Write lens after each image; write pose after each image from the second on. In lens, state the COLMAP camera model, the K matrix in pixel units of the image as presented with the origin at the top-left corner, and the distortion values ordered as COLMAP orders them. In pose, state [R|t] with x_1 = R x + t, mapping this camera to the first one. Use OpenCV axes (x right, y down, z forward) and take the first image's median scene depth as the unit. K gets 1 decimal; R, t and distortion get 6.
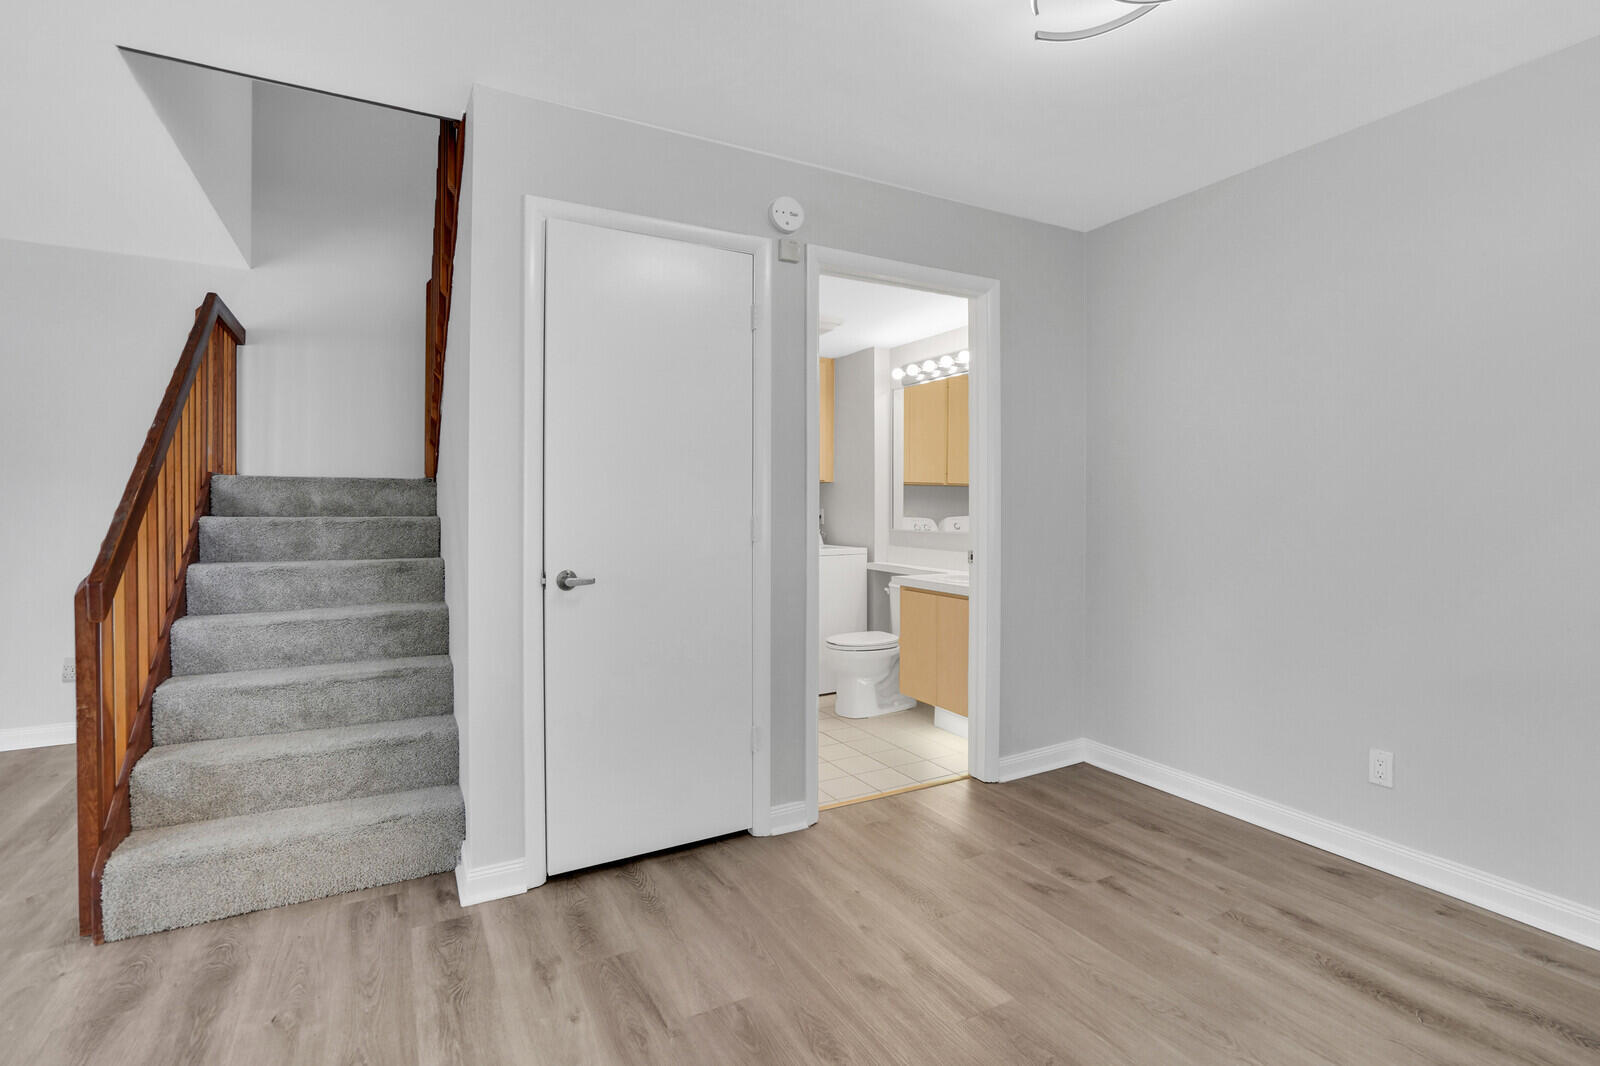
lens RADIAL K [[754.0, 0, 791.4], [0, 754.0, 513.6], [0, 0, 1]] dist [-0.055644, 0.021125]
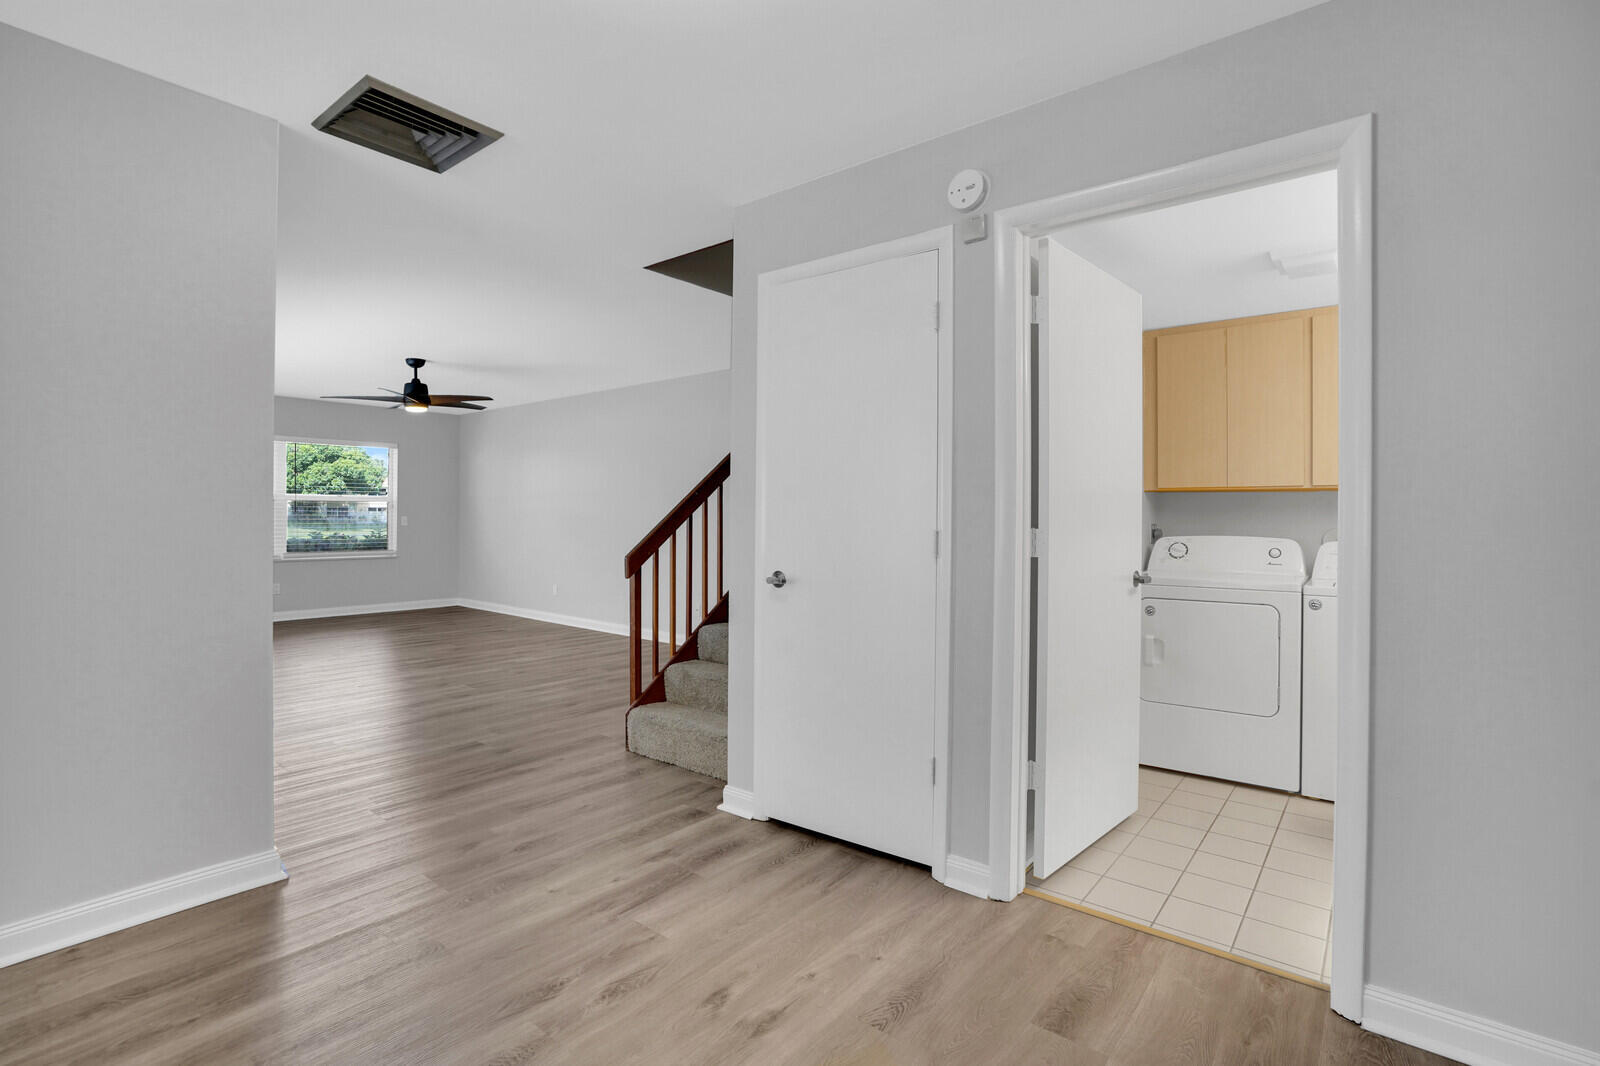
lens RADIAL K [[754.0, 0, 791.4], [0, 754.0, 513.6], [0, 0, 1]] dist [-0.055644, 0.021125]
pose [[0.390356, 0.005044, -0.920650, 0.826890], [-0.018906, 0.999818, -0.002539, -0.012515], [0.920470, 0.018397, 0.390380, 0.537940]]
